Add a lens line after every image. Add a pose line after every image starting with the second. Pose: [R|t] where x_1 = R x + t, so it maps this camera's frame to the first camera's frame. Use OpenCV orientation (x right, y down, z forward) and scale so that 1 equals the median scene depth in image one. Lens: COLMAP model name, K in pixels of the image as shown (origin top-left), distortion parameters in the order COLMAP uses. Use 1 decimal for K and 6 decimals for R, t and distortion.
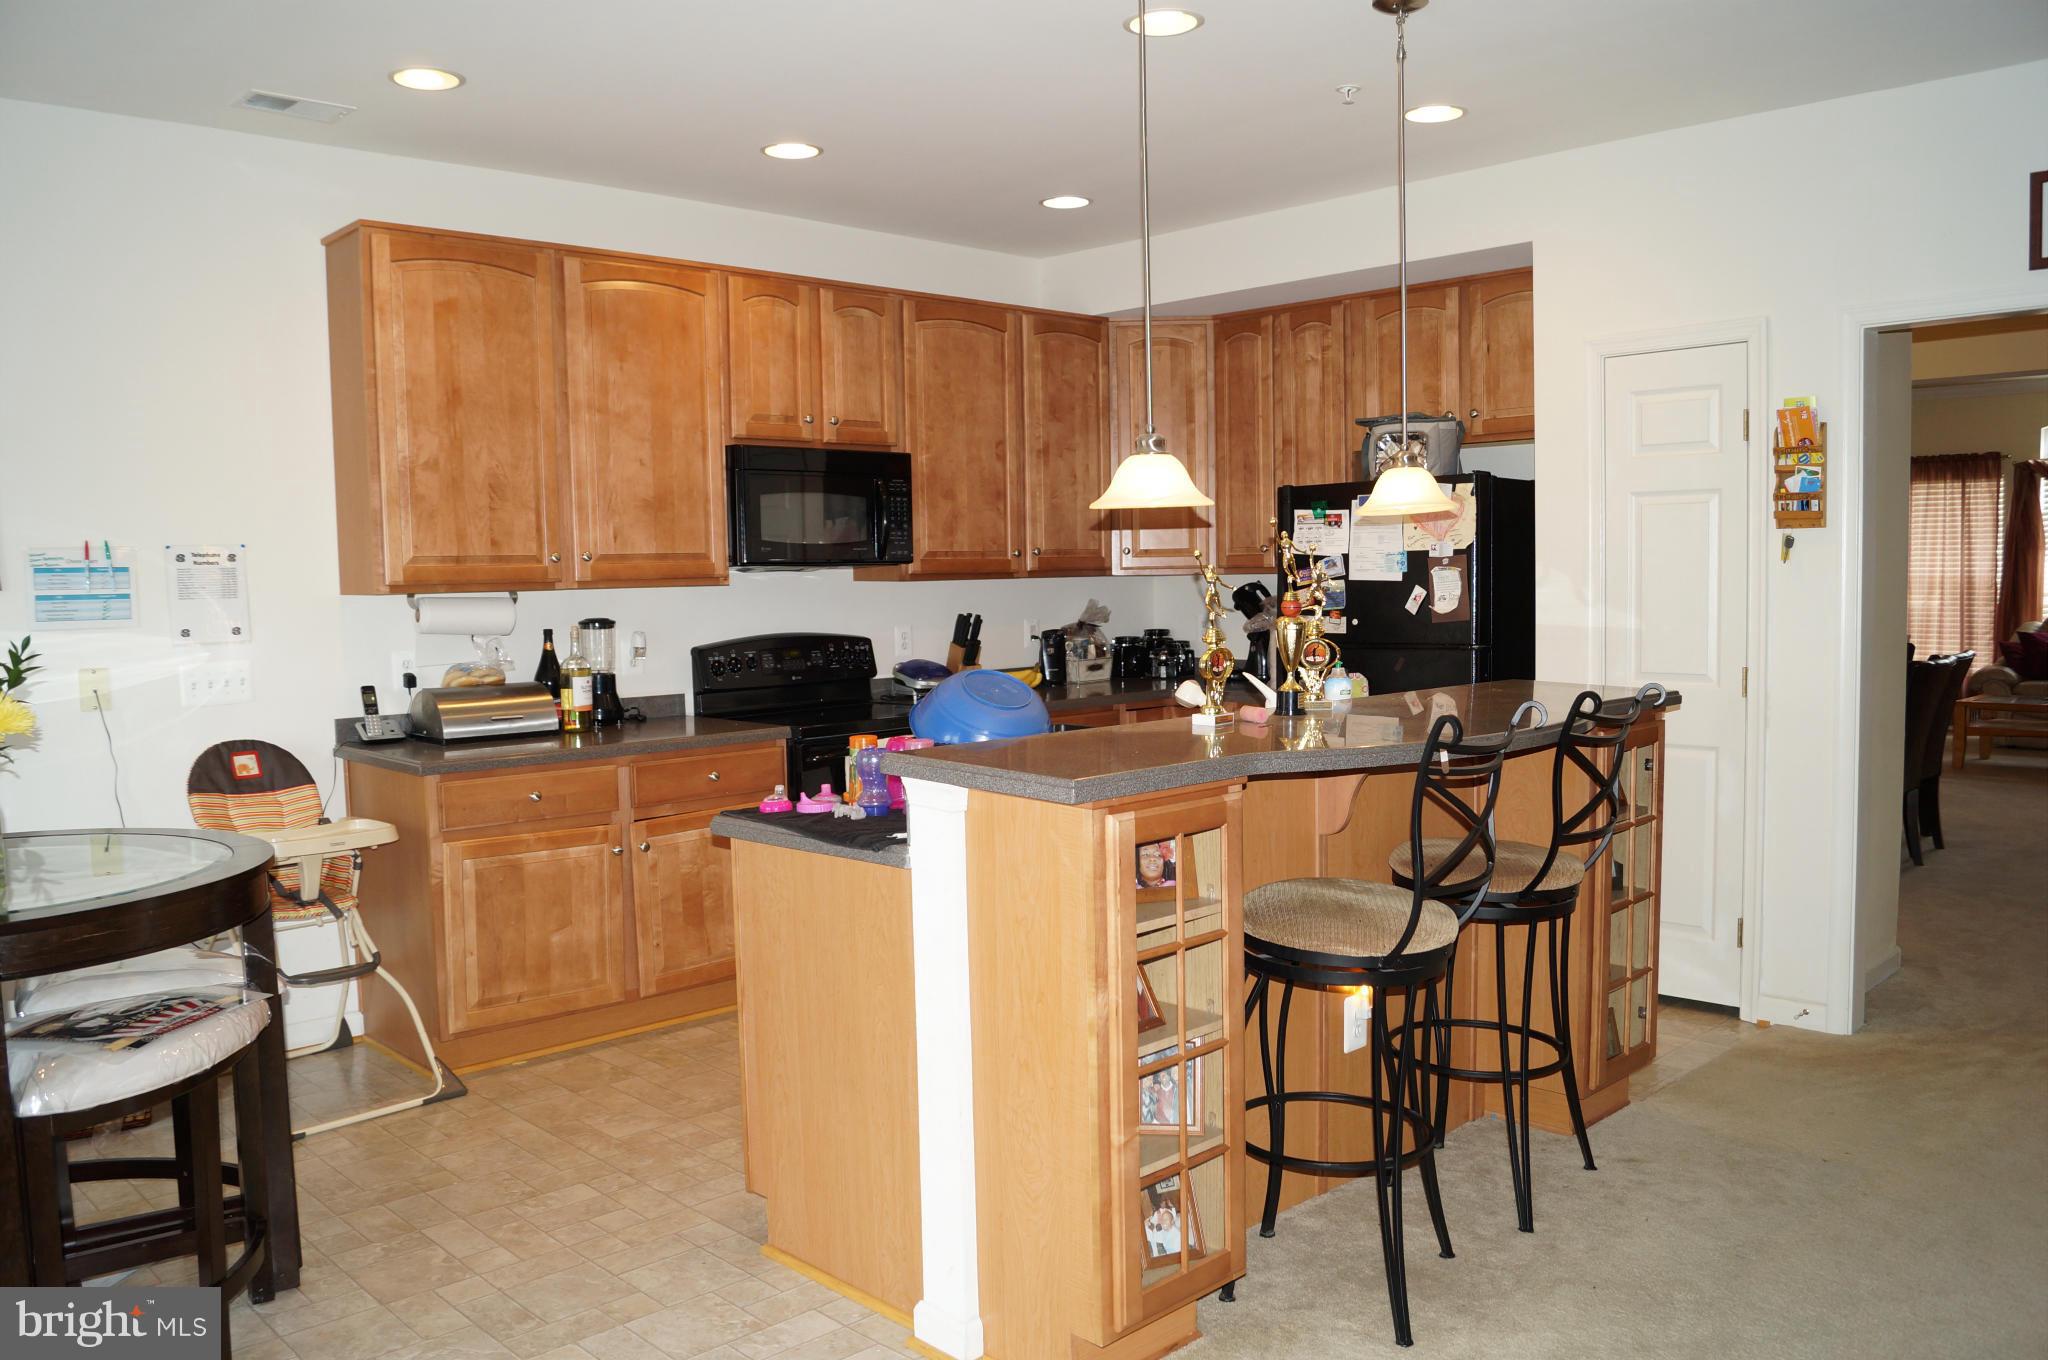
lens RADIAL K [[1599.0, 0, 1015.5], [0, 1599.0, 705.4], [0, 0, 1]] dist [-0.082149, 0.011828]
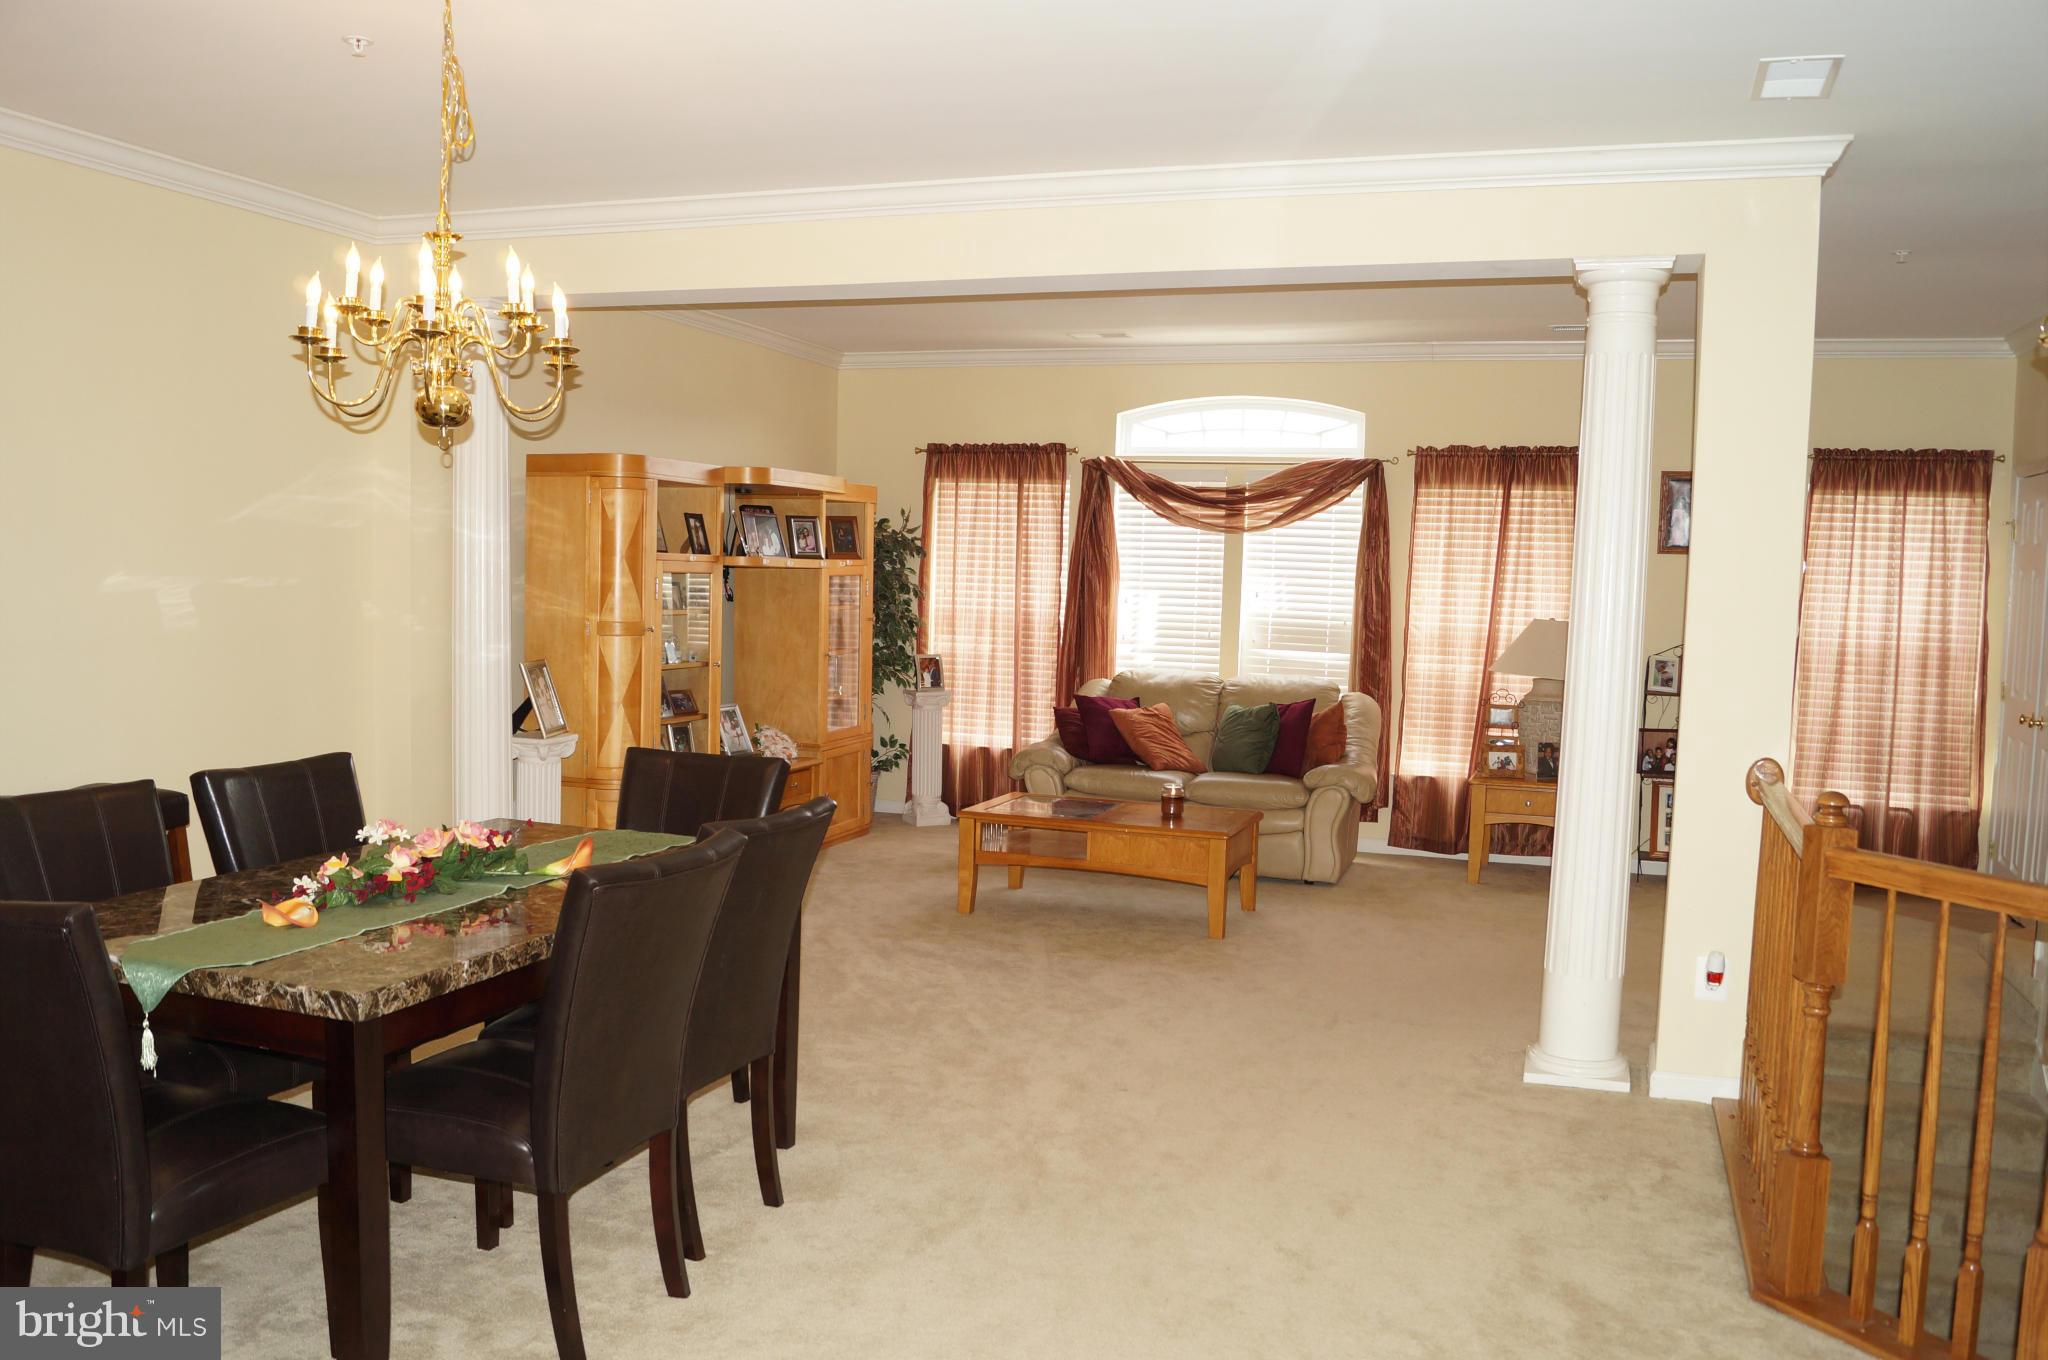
lens RADIAL K [[1643.3, 0, 1016.0], [0, 1643.3, 707.4], [0, 0, 1]] dist [-0.078704, 0.005075]
pose [[0.892368, 0.007760, 0.451243, 0.668391], [-0.007639, 0.999969, -0.002089, -0.093840], [-0.451245, -0.001583, 0.892399, 0.795535]]
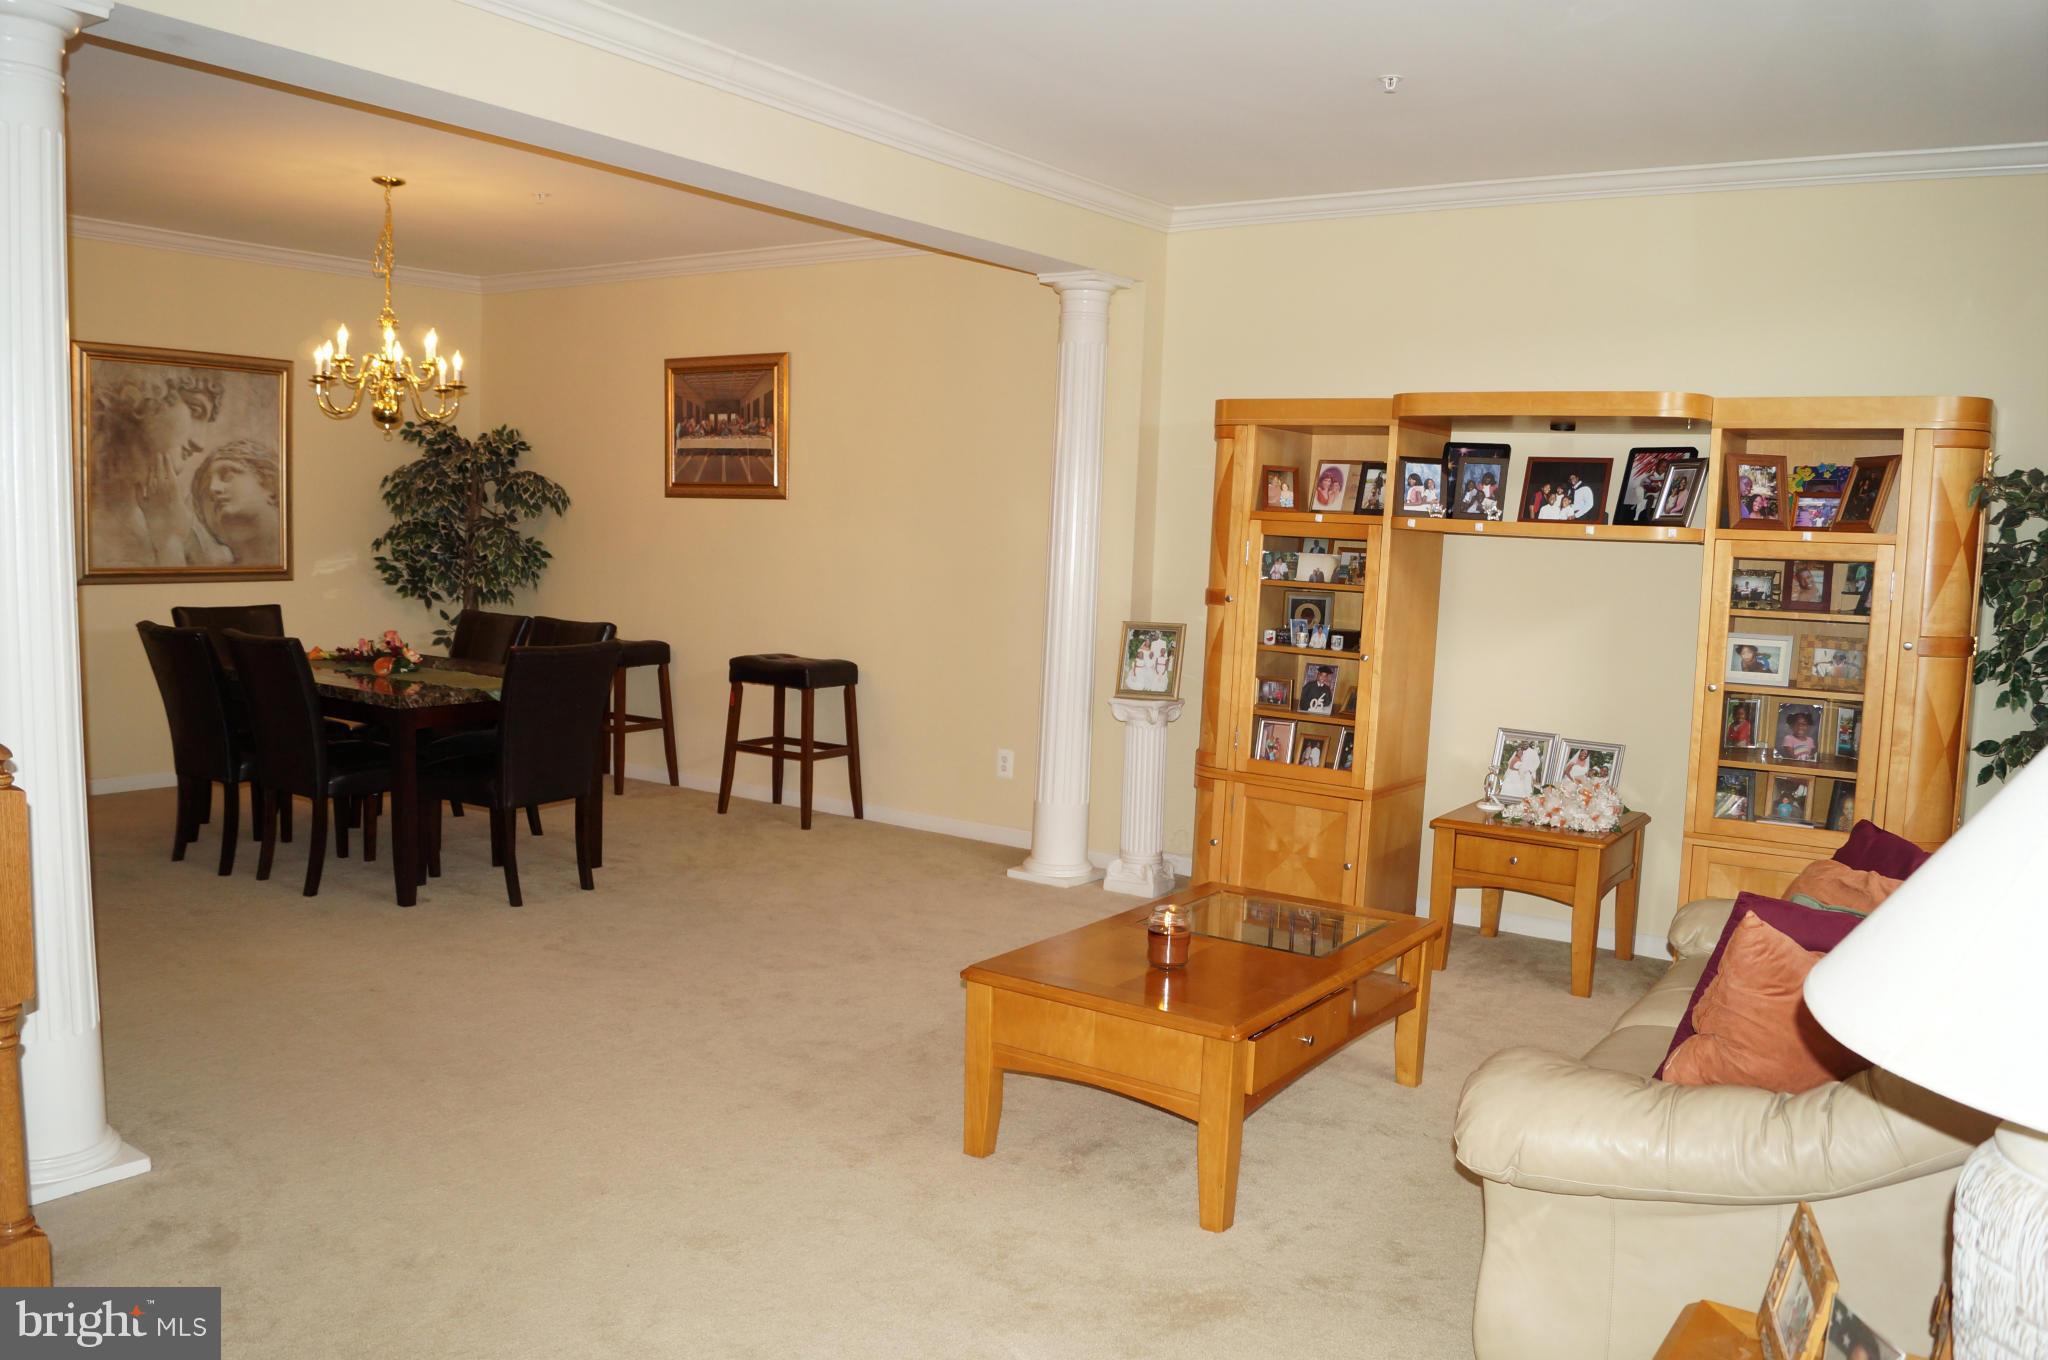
lens RADIAL K [[1599.0, 0, 1015.5], [0, 1599.0, 705.4], [0, 0, 1]] dist [-0.082149, 0.011828]
pose [[0.202771, 0.139773, -0.969199, 2.208615], [-0.123409, 0.985516, 0.116308, -0.205640], [0.971419, 0.096024, 0.217083, 1.822595]]
